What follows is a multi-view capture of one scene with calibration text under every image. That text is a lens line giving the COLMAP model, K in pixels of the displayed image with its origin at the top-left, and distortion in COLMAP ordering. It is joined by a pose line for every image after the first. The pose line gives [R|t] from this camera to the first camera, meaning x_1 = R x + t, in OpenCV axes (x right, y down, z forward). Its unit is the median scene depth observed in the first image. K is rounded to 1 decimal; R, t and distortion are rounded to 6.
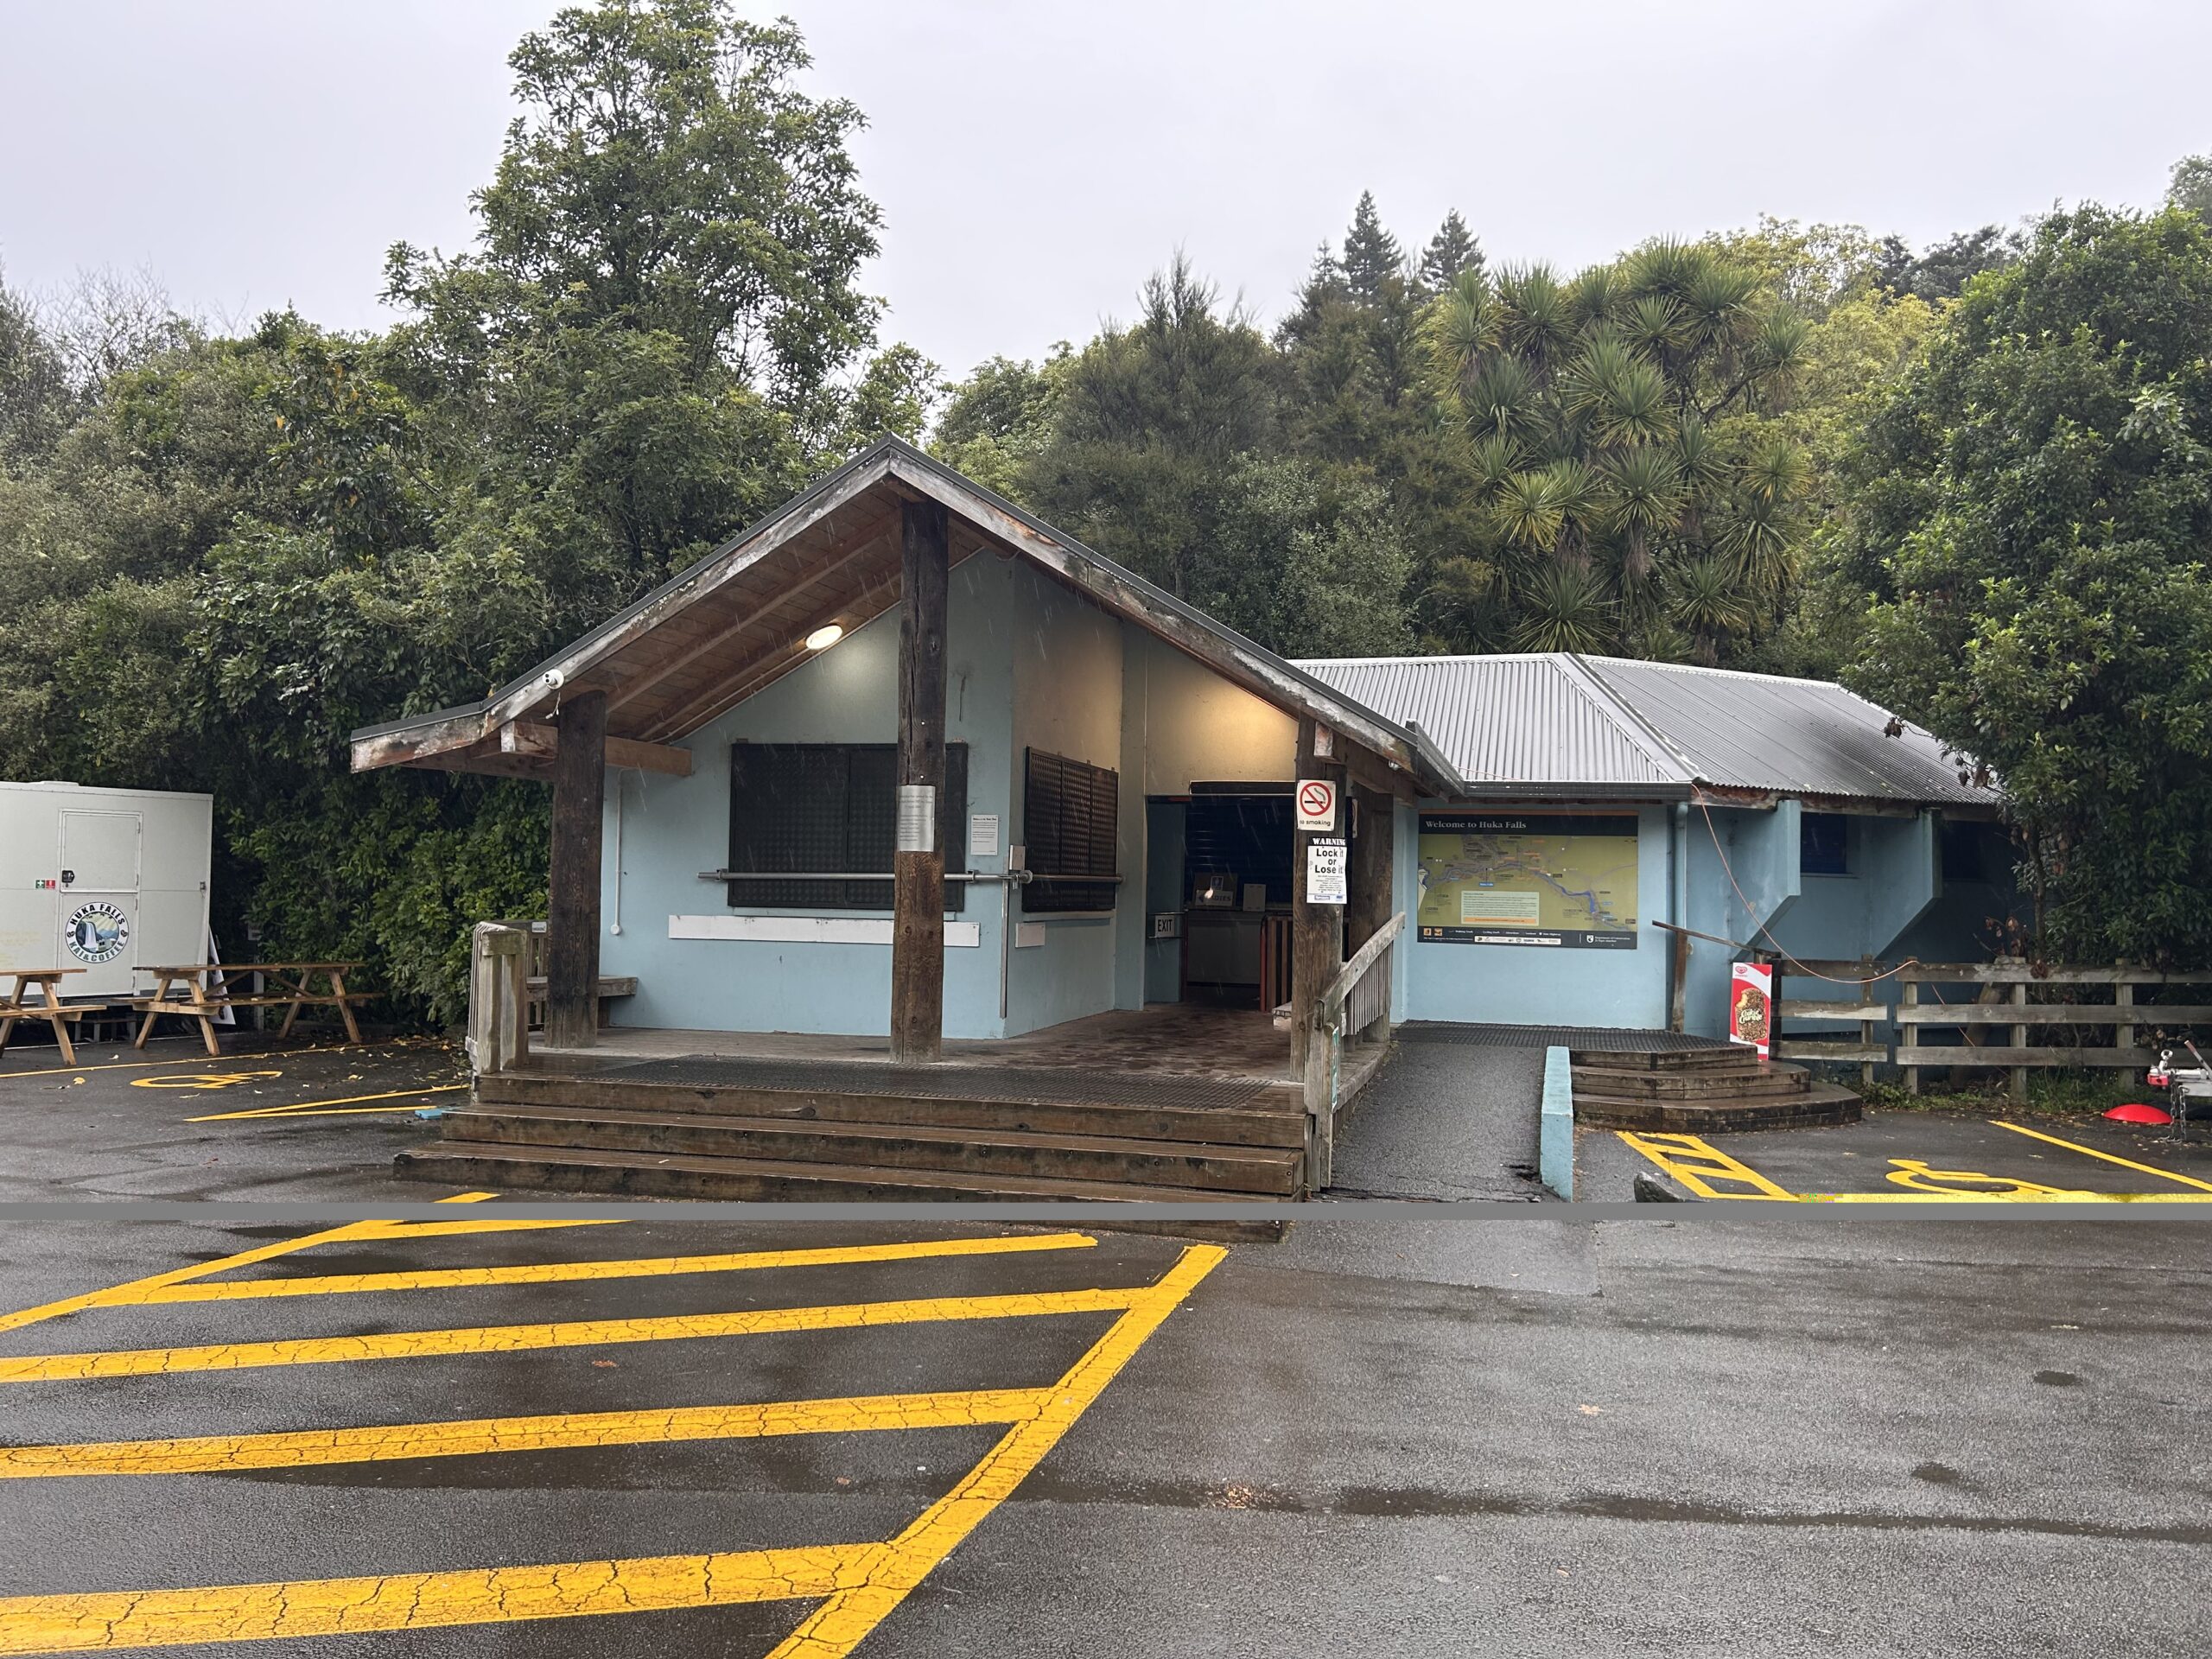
lens RADIAL K [[1666.9, 0, 1109.6], [0, 1666.9, 844.7], [0, 0, 1]] dist [0.090710, -0.113913]
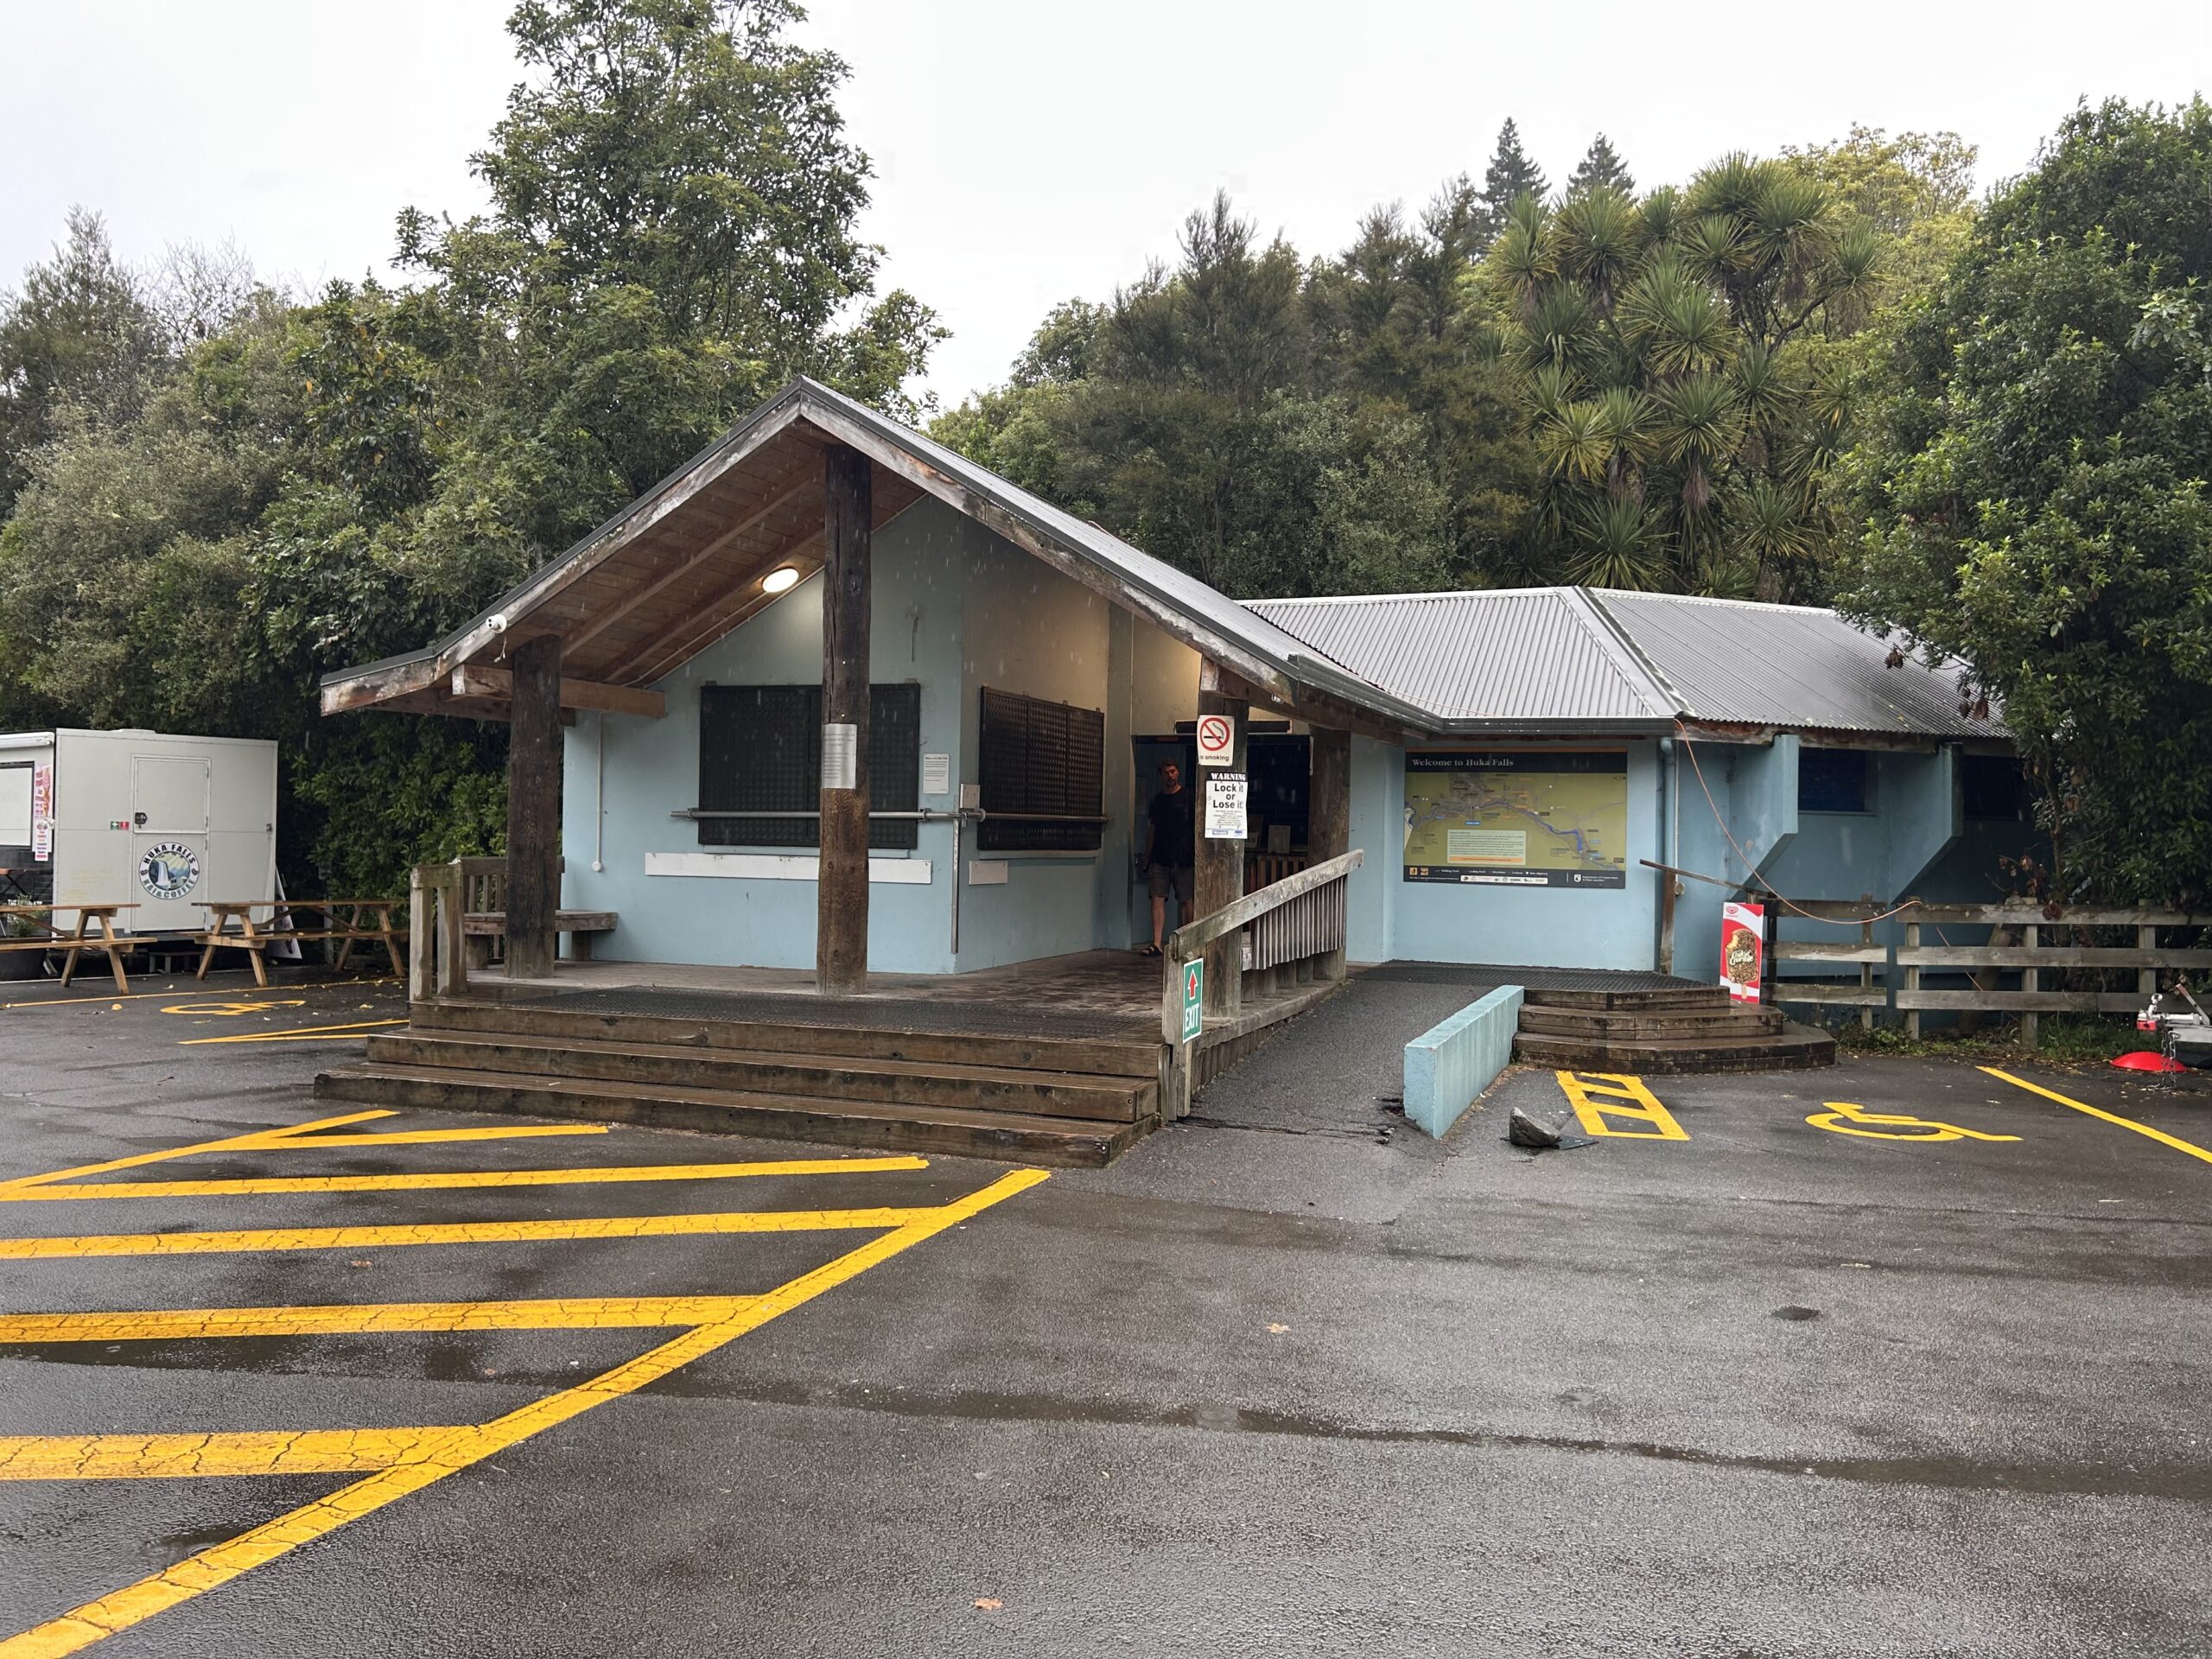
lens RADIAL K [[1670.2, 0, 1104.7], [0, 1670.2, 822.5], [0, 0, 1]] dist [0.079068, -0.082015]
pose [[0.995157, -0.001578, -0.098281, 0.110921], [0.003289, 0.999846, 0.017248, 0.005882], [0.098238, -0.017488, 0.995009, -0.002491]]
